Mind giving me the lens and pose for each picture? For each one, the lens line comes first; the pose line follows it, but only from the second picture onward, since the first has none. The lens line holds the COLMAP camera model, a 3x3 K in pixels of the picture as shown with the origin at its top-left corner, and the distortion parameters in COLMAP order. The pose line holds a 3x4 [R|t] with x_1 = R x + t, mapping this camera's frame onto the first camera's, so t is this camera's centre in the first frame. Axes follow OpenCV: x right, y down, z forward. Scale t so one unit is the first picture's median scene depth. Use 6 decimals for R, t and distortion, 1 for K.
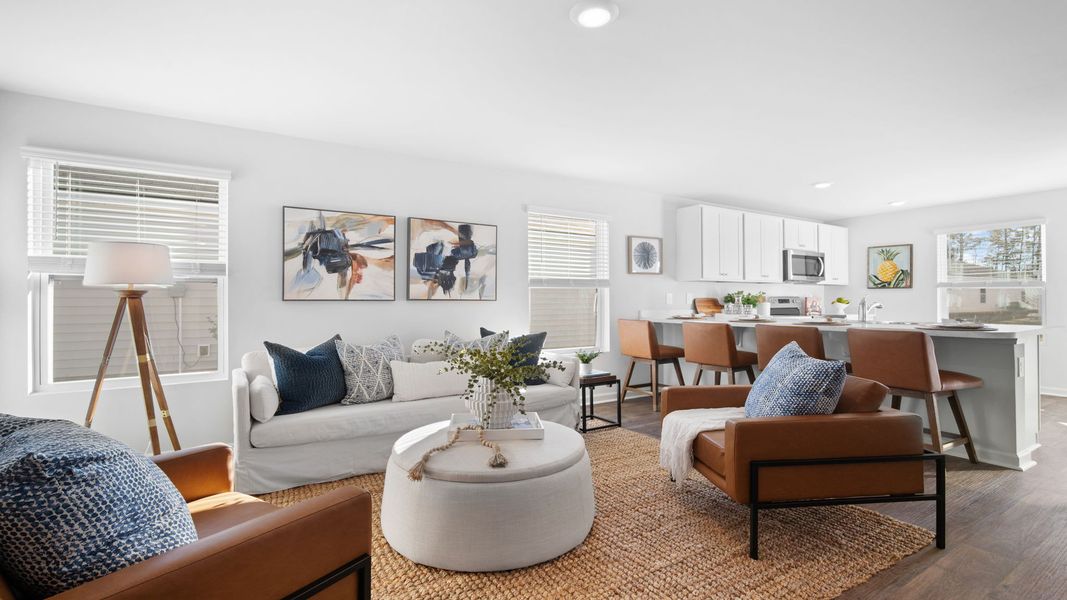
lens RADIAL K [[473.1, 0, 535.7], [0, 473.1, 292.5], [0, 0, 1]] dist [-0.013242, 0.004830]
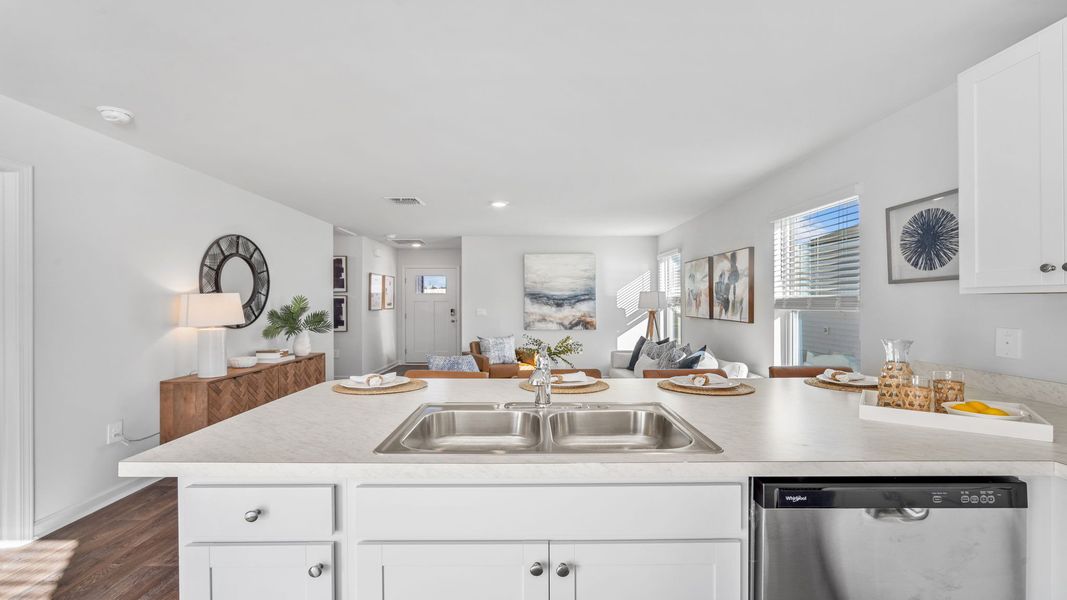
lens RADIAL K [[473.1, 0, 533.1], [0, 473.1, 300.6], [0, 0, 1]] dist [-0.013242, 0.004830]
pose [[-0.515505, 0.001241, -0.856886, 0.963587], [0.016281, 0.999833, -0.008347, -0.028152], [0.856732, -0.018254, -0.515439, 1.088315]]
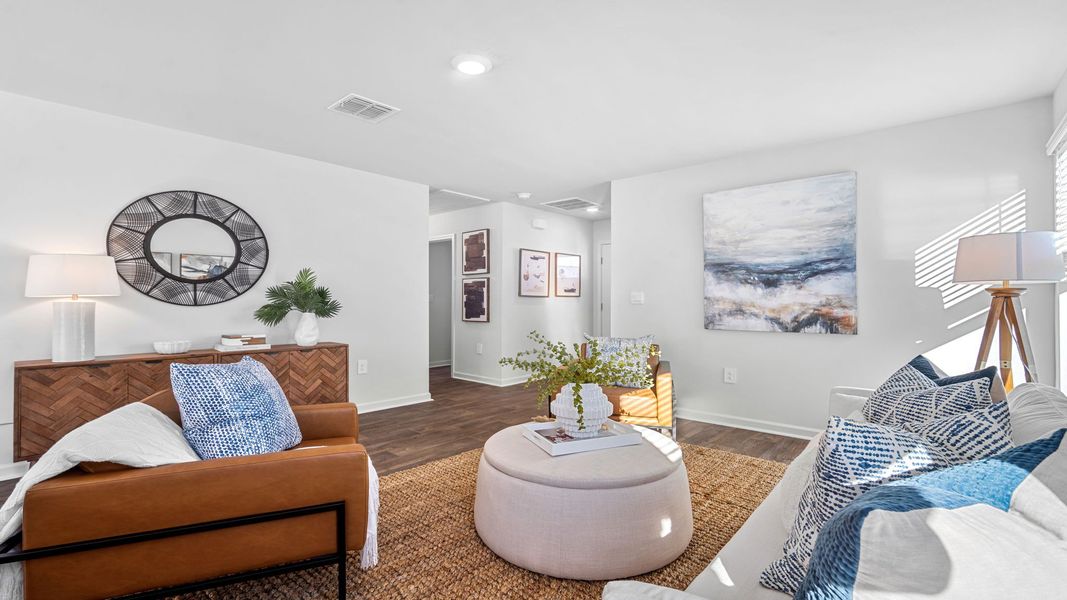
lens RADIAL K [[473.1, 0, 531.2], [0, 473.1, 295.8], [0, 0, 1]] dist [-0.013242, 0.004830]
pose [[-0.956344, -0.001857, -0.292238, 0.145649], [0.005802, 0.999662, -0.025338, 0.017169], [0.292186, -0.025928, -0.956010, 0.993223]]
